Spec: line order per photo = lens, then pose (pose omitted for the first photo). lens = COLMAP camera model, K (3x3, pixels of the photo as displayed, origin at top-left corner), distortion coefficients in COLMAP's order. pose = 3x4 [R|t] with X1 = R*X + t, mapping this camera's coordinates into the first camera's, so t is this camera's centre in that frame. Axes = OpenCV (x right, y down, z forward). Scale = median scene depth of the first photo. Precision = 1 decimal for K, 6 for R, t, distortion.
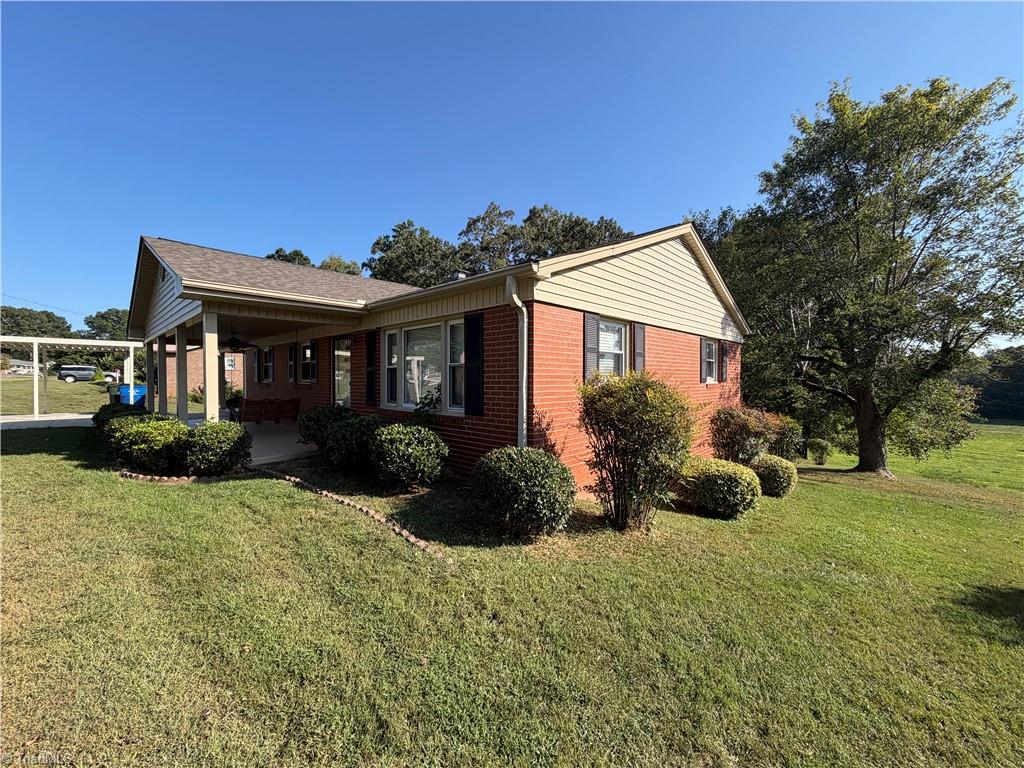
lens RADIAL K [[410.5, 0, 512.3], [0, 410.5, 380.2], [0, 0, 1]] dist [0.001821, -0.000759]
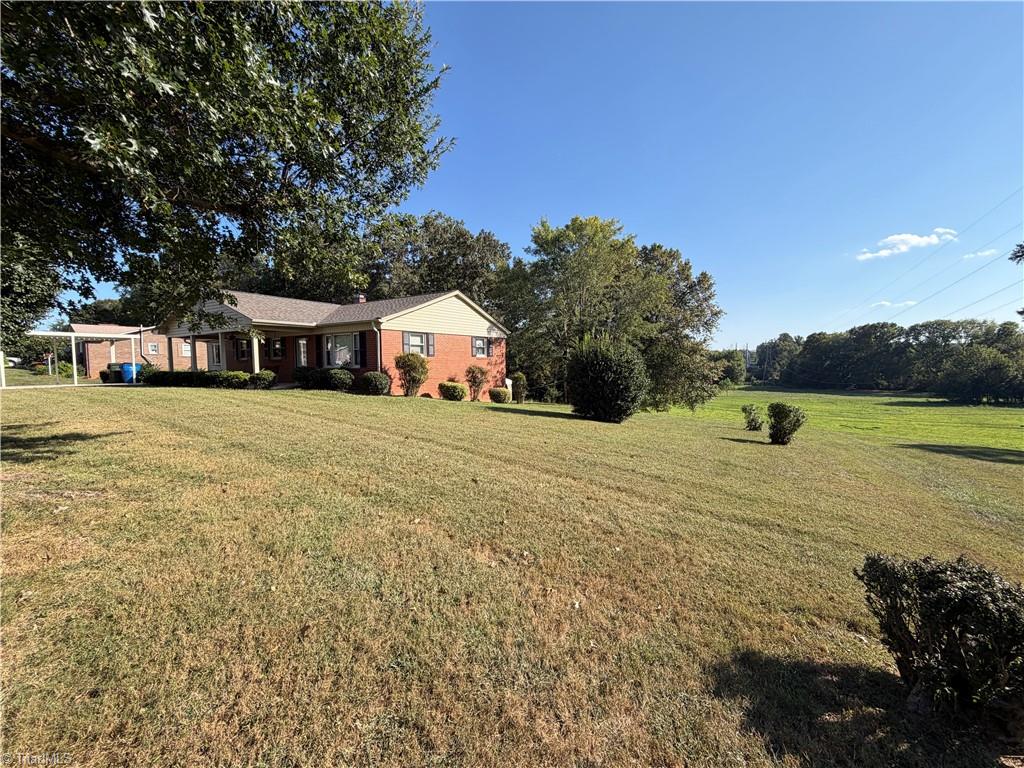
lens RADIAL K [[410.5, 0, 512.5], [0, 410.5, 385.9], [0, 0, 1]] dist [0.001821, -0.000759]
pose [[0.979380, -0.022572, 0.200762, 0.293202], [0.011512, 0.998359, 0.056088, 0.056411], [-0.201698, -0.052621, 0.978033, -1.703500]]
